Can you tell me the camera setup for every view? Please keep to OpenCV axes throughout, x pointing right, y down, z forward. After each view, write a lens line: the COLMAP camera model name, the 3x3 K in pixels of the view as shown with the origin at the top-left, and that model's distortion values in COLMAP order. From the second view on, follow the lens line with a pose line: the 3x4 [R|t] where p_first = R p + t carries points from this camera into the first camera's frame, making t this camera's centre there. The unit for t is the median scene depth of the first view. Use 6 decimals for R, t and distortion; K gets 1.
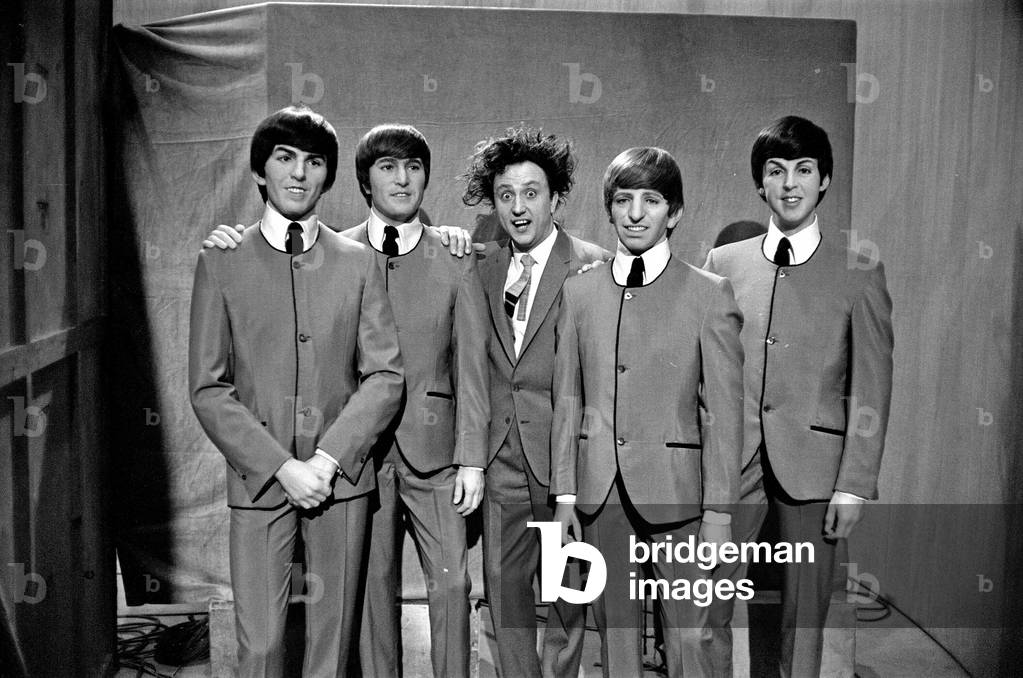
lens RADIAL K [[1085.9, 0, 511.5], [0, 1085.9, 339.0], [0, 0, 1]] dist [-0.004466, -0.014039]
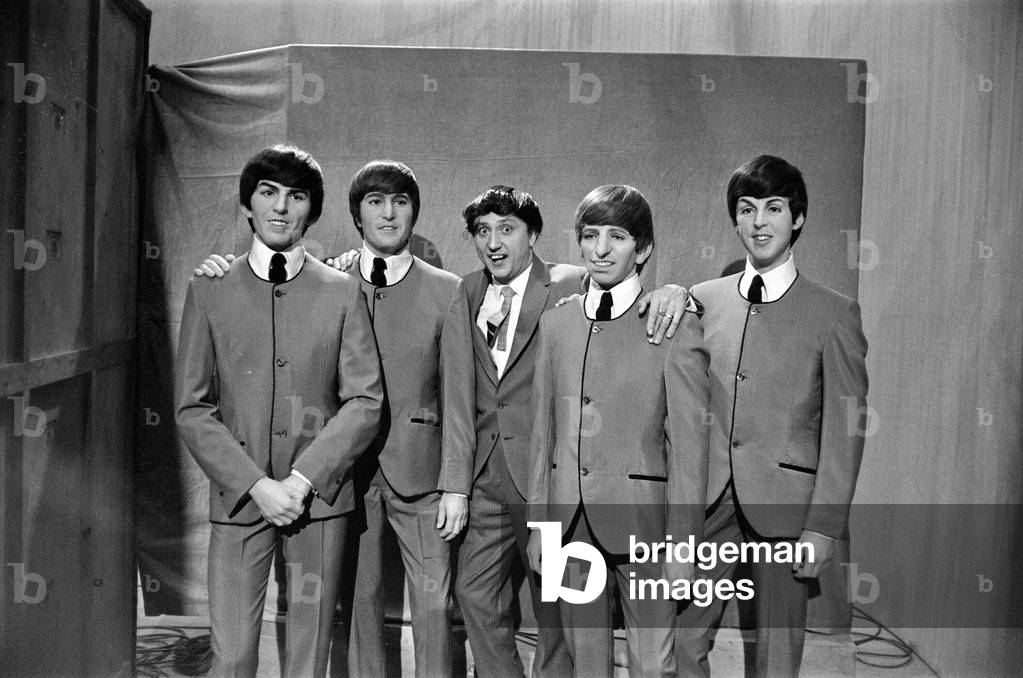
lens RADIAL K [[1085.9, 0, 511.5], [0, 1085.9, 339.0], [0, 0, 1]] dist [-0.004466, -0.014039]
pose [[0.995193, 0.021731, -0.095489, 0.122889], [-0.024702, 0.999243, -0.030039, 0.002002], [0.094764, 0.032253, 0.994977, -0.024214]]
